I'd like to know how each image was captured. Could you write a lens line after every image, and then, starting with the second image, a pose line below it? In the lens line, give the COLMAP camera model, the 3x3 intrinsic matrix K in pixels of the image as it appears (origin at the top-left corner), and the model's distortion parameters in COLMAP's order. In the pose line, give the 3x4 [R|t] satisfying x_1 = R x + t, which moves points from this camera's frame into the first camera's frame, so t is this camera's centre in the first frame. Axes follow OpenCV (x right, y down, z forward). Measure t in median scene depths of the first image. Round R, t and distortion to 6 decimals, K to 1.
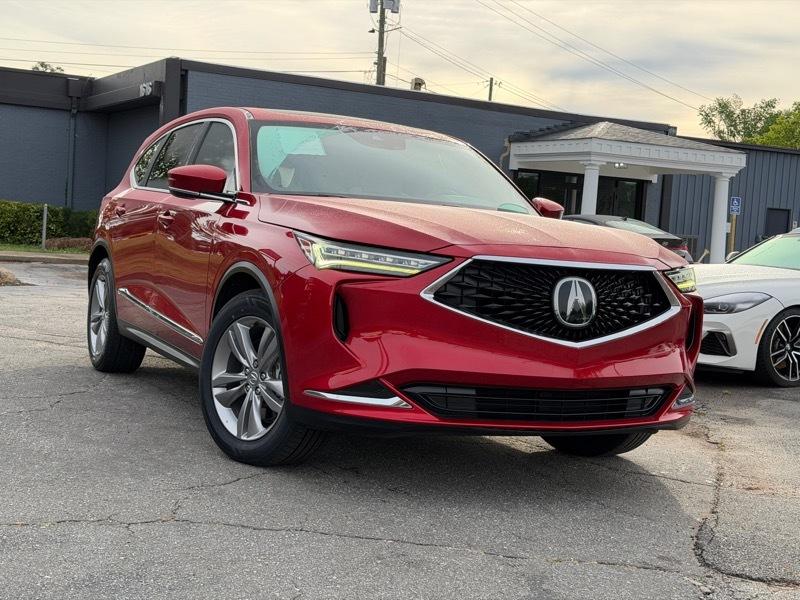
lens RADIAL K [[1108.4, 0, 406.8], [0, 1108.4, 296.8], [0, 0, 1]] dist [0.123053, 0.000000]
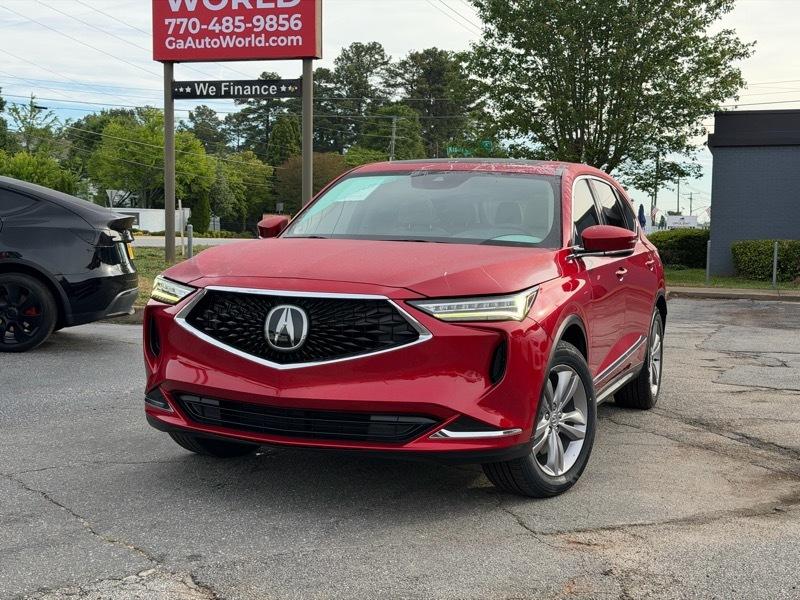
lens RADIAL K [[1108.4, 0, 399.0], [0, 1108.4, 307.2], [0, 0, 1]] dist [0.123053, 0.000000]
pose [[0.673245, -0.001602, -0.739417, 0.856493], [-0.017781, 0.999673, -0.018355, 0.002356], [0.739205, 0.025505, 0.672997, 0.286172]]
